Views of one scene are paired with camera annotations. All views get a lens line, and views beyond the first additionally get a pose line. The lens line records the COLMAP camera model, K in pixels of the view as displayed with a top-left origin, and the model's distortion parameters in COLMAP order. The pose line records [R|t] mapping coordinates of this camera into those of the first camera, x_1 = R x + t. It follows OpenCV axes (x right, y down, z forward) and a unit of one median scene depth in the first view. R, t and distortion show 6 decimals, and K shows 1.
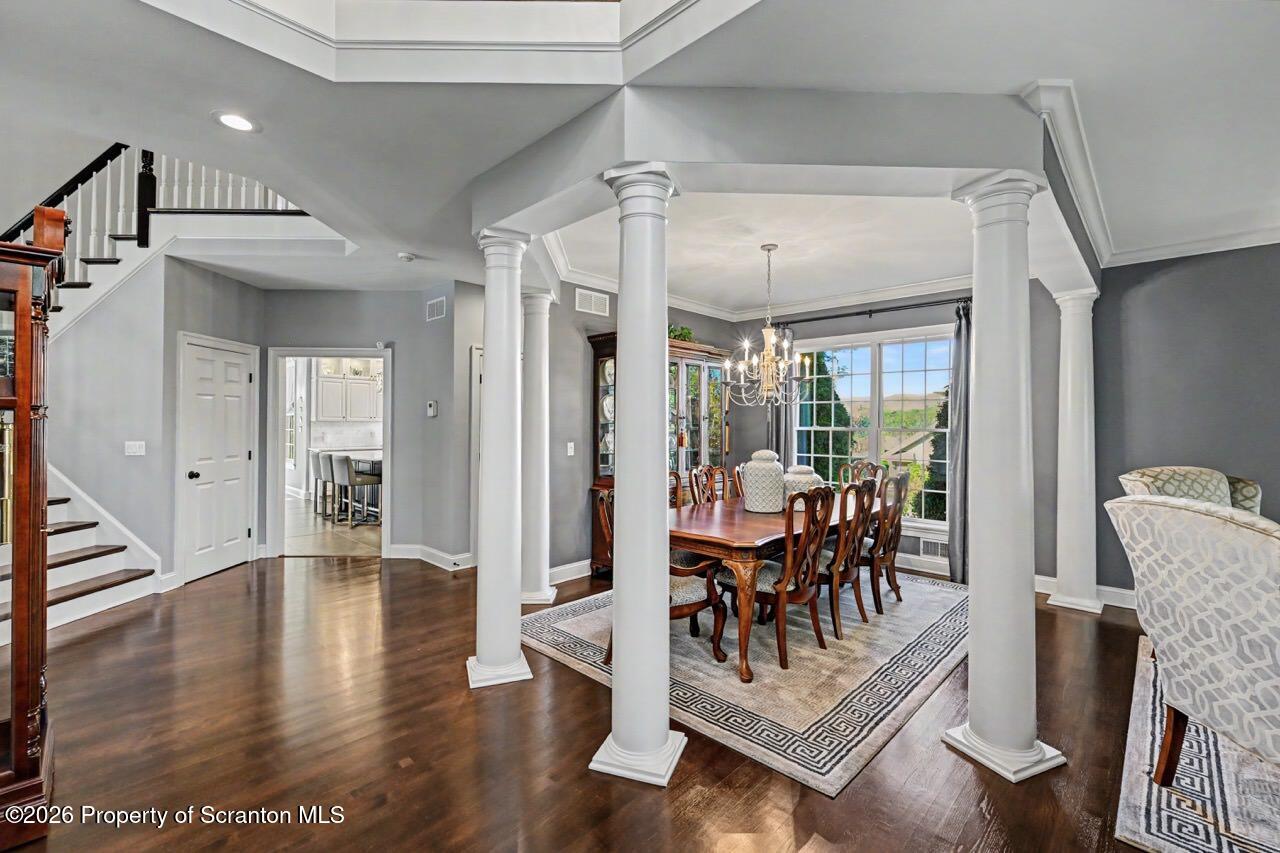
lens RADIAL K [[547.7, 0, 640.0], [0, 547.7, 417.8], [0, 0, 1]] dist [0.003540, 0.000234]
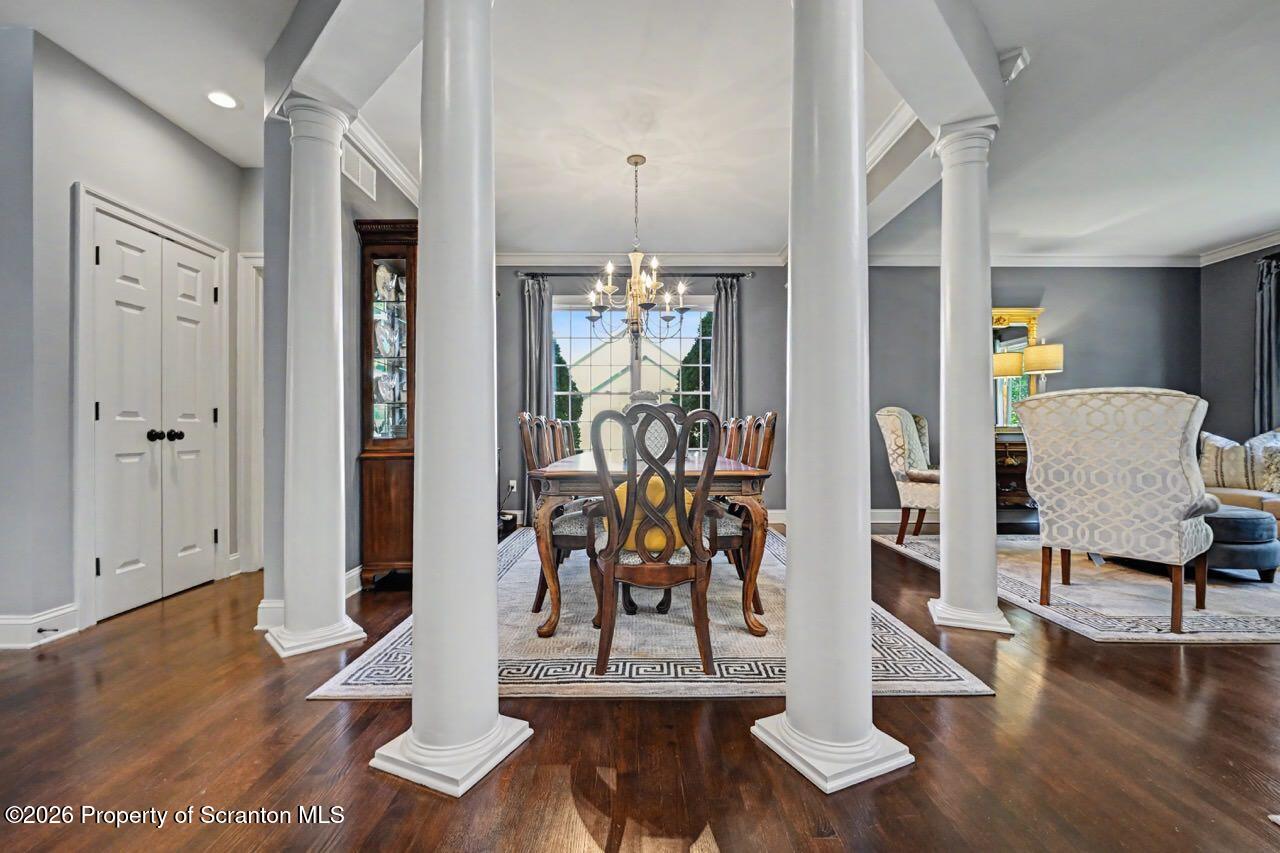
lens RADIAL K [[547.7, 0, 637.4], [0, 547.7, 427.7], [0, 0, 1]] dist [0.003540, 0.000234]
pose [[0.716232, -0.000744, 0.697862, -0.284215], [0.001656, 0.999998, -0.000633, 0.087929], [-0.697860, 0.001608, 0.716232, 0.285991]]
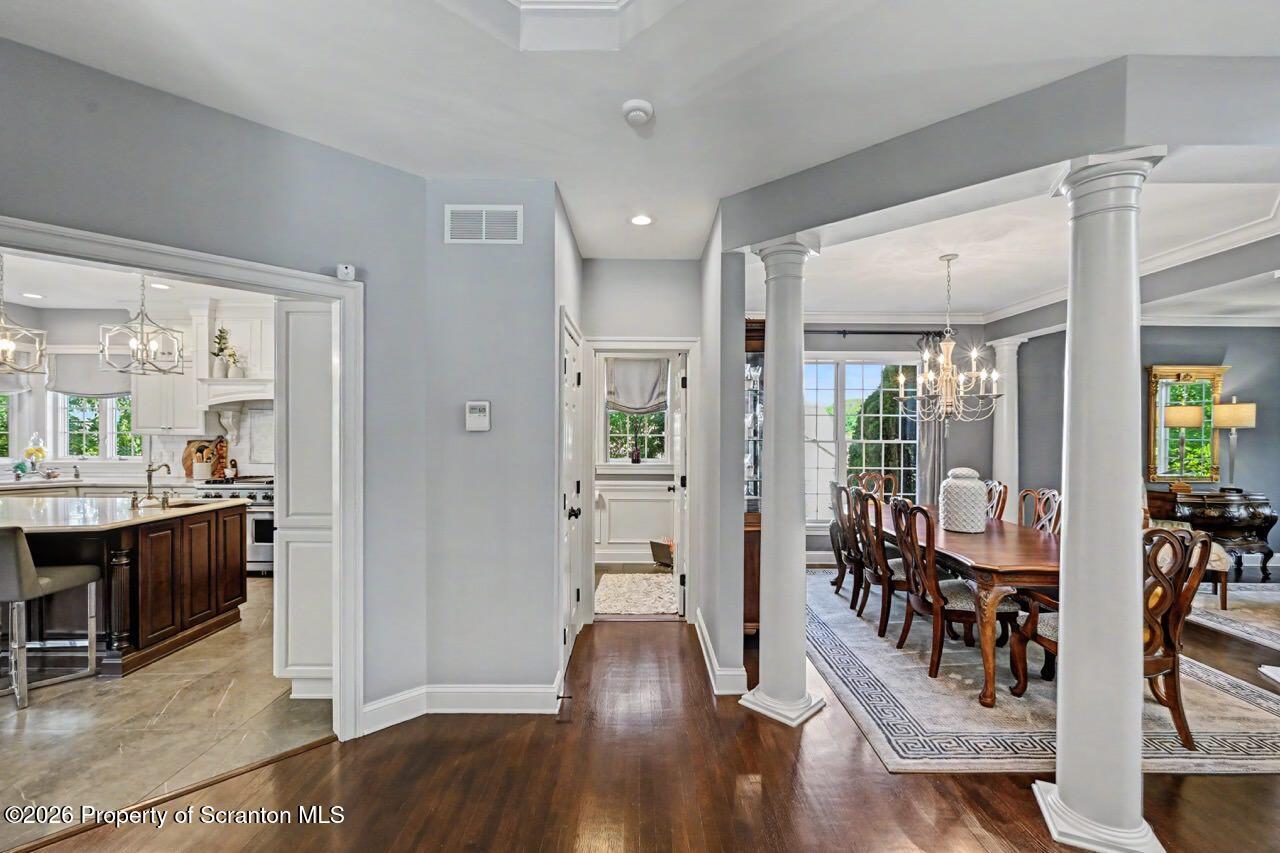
lens RADIAL K [[547.7, 0, 642.1], [0, 547.7, 430.6], [0, 0, 1]] dist [0.003540, 0.000234]
pose [[0.715165, -0.001440, 0.698954, -0.631592], [-0.006745, 0.999937, 0.008961, -0.008222], [-0.698923, -0.011124, 0.715110, 0.521808]]
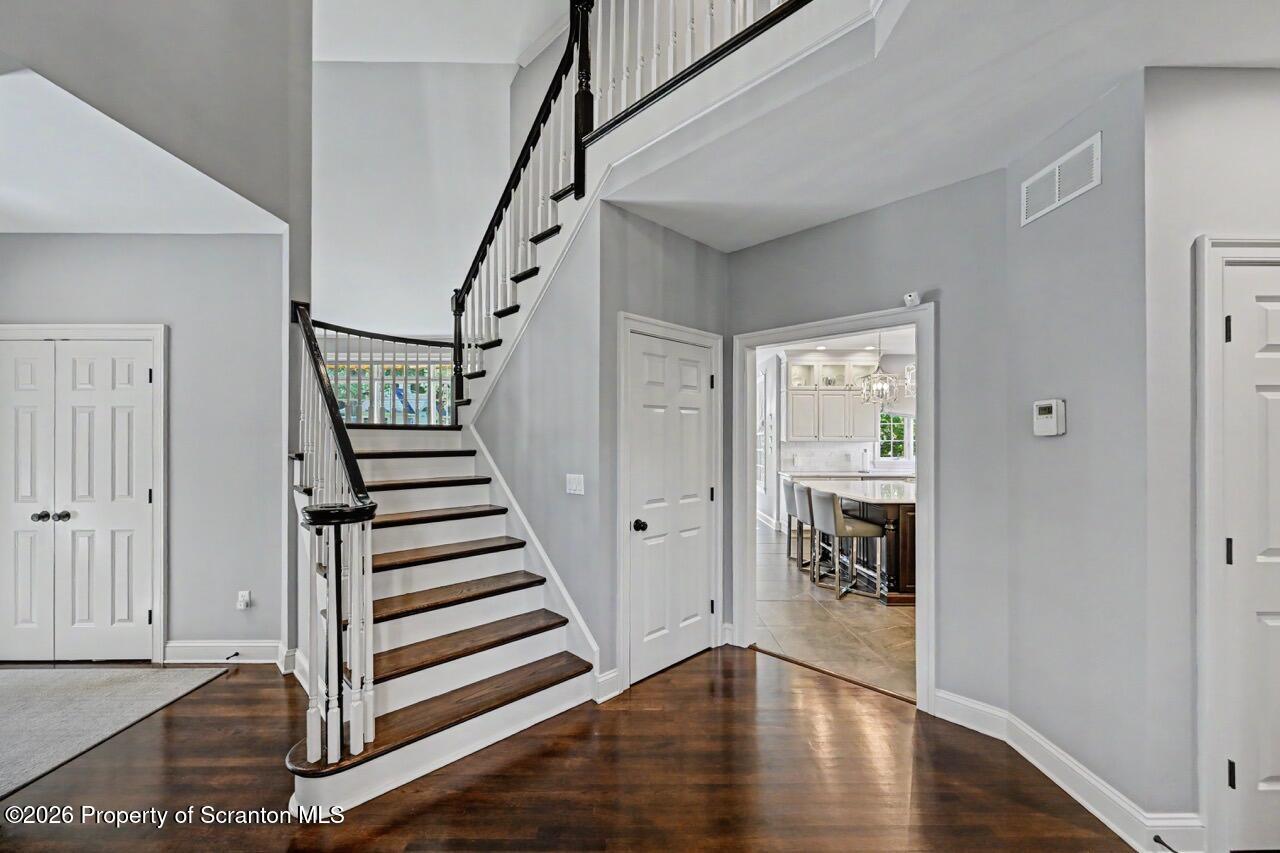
lens RADIAL K [[502.1, 0, 641.2], [0, 502.1, 435.4], [0, 0, 1]] dist [-0.008875, -0.000797]
pose [[0.698010, -0.007505, -0.716048, -0.323246], [0.007555, 0.999967, -0.003116, -0.003907], [0.716048, -0.003234, 0.698044, 0.499726]]
